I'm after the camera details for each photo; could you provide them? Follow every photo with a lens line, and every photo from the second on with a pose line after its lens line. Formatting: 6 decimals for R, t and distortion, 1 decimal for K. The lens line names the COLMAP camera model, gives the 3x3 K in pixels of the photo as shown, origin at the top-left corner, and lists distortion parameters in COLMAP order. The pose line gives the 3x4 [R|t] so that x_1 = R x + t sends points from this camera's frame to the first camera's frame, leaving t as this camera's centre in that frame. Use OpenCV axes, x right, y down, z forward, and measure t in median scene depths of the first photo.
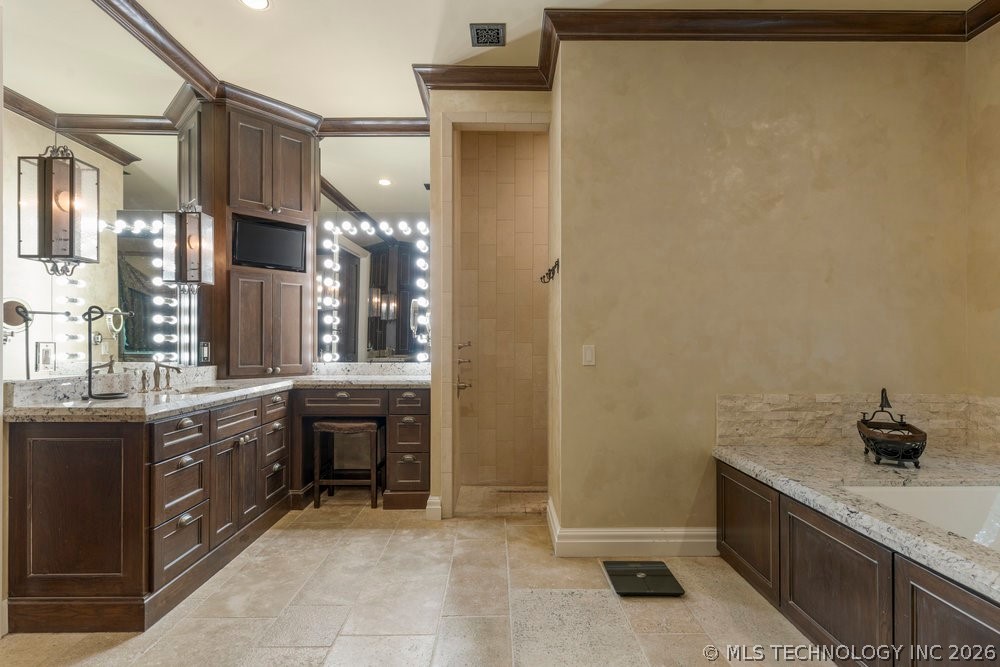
lens RADIAL K [[479.5, 0, 500.8], [0, 479.5, 335.4], [0, 0, 1]] dist [0.002311, 0.000561]
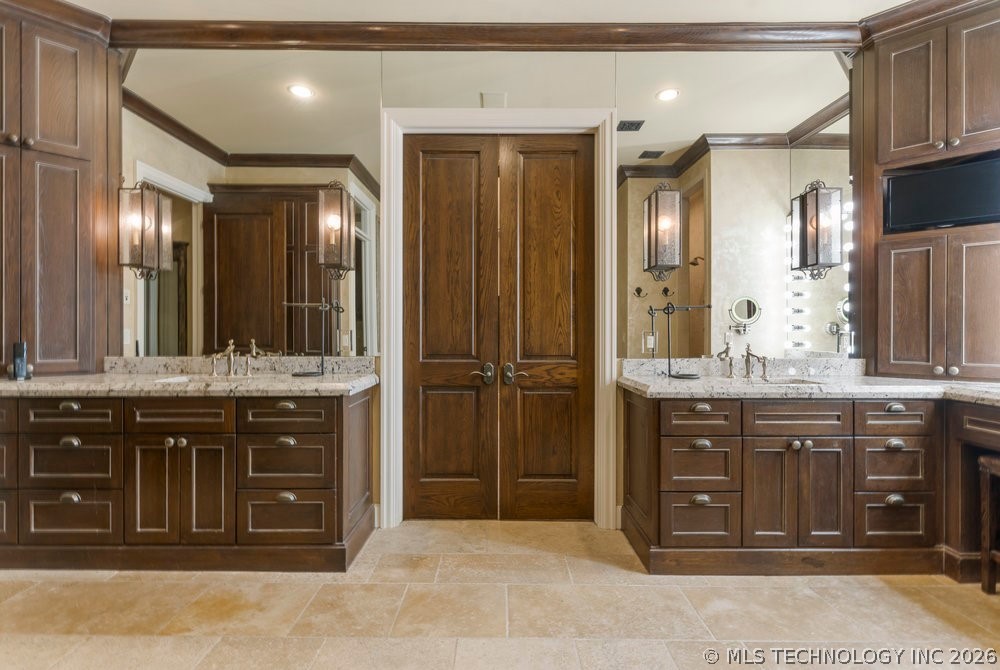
lens RADIAL K [[479.8, 0, 503.9], [0, 479.8, 332.0], [0, 0, 1]] dist [0.001630, -0.000321]
pose [[-0.010956, -0.004302, -0.999931, 0.280418], [0.015199, 0.999874, -0.004468, 0.010212], [0.999824, -0.015247, -0.010889, 0.410402]]
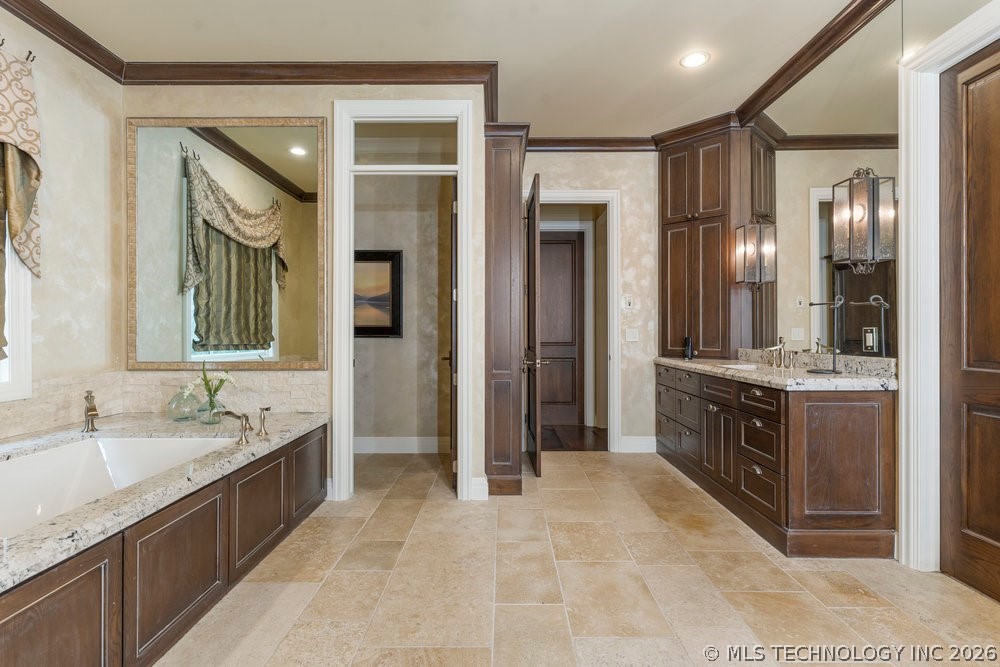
lens RADIAL K [[479.5, 0, 500.8], [0, 479.5, 335.4], [0, 0, 1]] dist [0.002311, 0.000561]
pose [[-0.999882, -0.001285, 0.015294, -0.001564], [-0.001418, 0.999961, -0.008673, 0.018967], [-0.015283, -0.008694, -0.999845, 0.946147]]
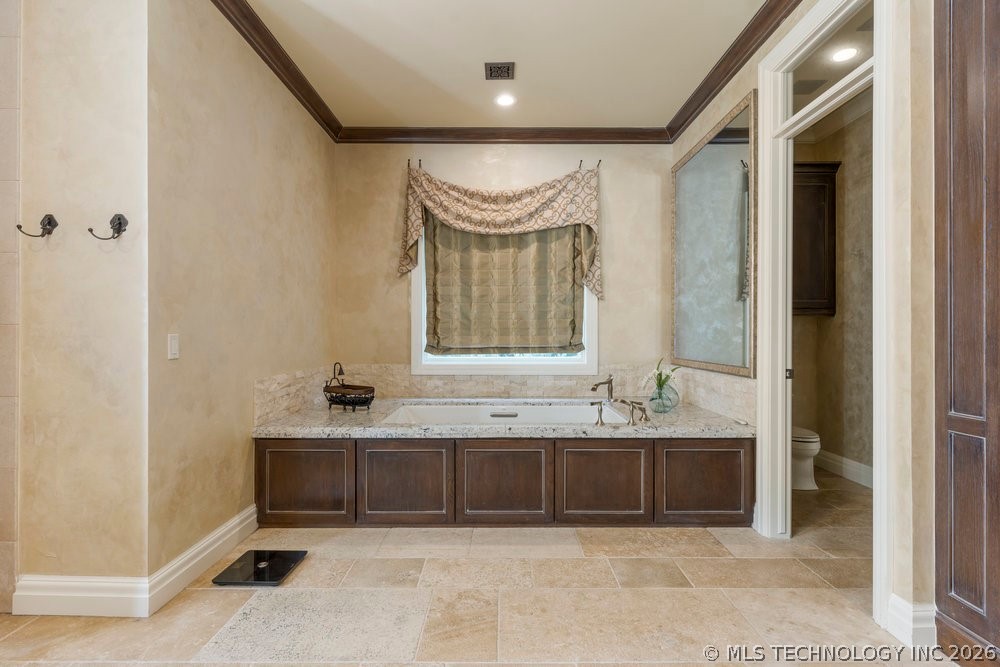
lens RADIAL K [[479.5, 0, 500.8], [0, 479.5, 335.4], [0, 0, 1]] dist [0.002311, 0.000561]
pose [[0.008391, -0.004609, 0.999954, -0.523632], [-0.016955, 0.999845, 0.004751, 0.007994], [-0.999821, -0.016994, 0.008312, 0.378535]]
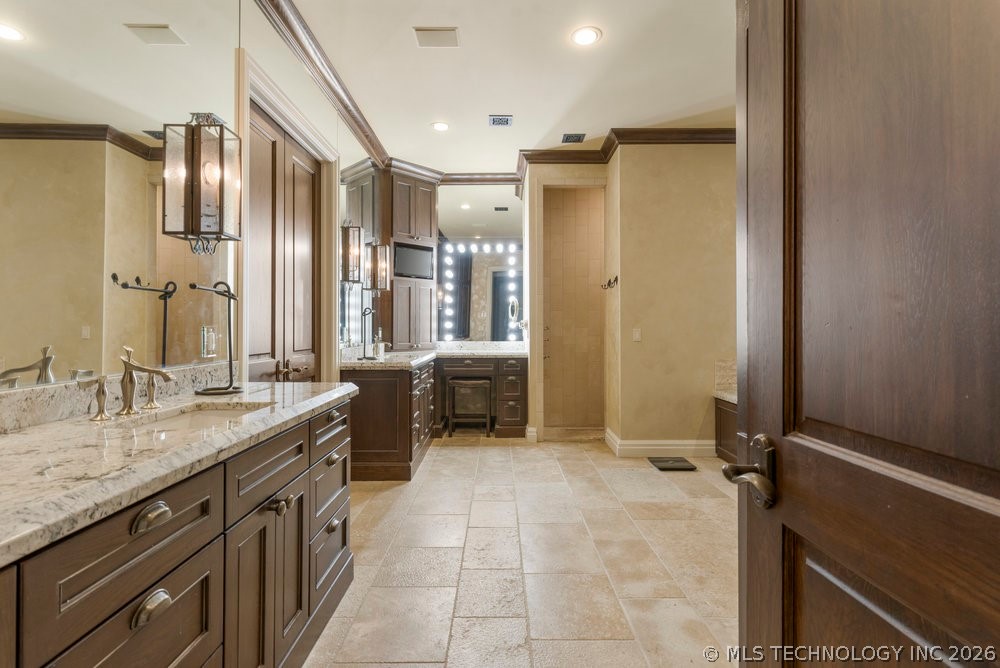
lens RADIAL K [[487.1, 0, 496.5], [0, 487.1, 318.1], [0, 0, 1]] dist [-0.000079, 0.000030]
pose [[0.999934, -0.002249, -0.011306, -0.236576], [0.002214, 0.999993, -0.003099, -0.010924], [0.011313, 0.003074, 0.999931, -0.572615]]
